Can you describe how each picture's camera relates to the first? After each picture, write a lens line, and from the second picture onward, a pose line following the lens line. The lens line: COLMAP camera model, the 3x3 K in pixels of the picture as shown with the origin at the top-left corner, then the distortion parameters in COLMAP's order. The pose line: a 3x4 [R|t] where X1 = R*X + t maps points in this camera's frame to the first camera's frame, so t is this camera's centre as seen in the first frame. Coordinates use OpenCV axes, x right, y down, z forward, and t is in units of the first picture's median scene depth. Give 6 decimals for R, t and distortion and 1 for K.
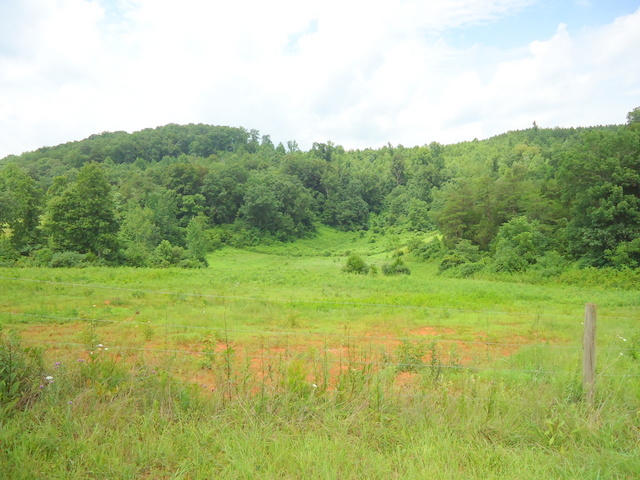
lens RADIAL K [[587.7, 0, 320.0], [0, 587.7, 240.0], [0, 0, 1]] dist [-0.000079, 0.074553]
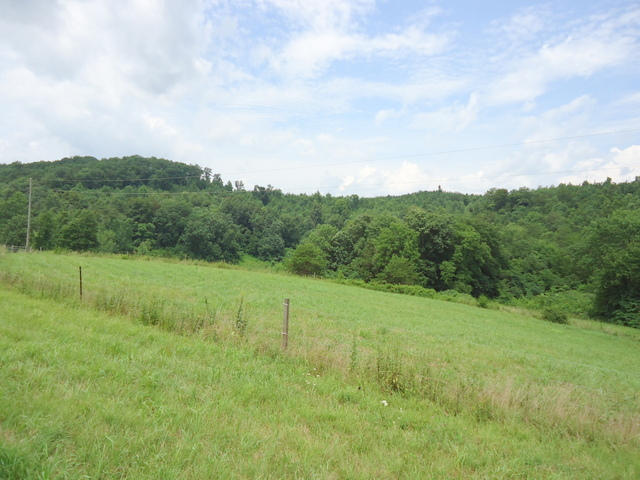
lens RADIAL K [[587.7, 0, 320.0], [0, 587.7, 240.0], [0, 0, 1]] dist [-0.000079, 0.074553]
pose [[0.993389, 0.091465, 0.069366, 0.068935], [-0.087597, 0.994530, -0.056899, 0.002204], [-0.074191, 0.050446, 0.995967, -0.285066]]
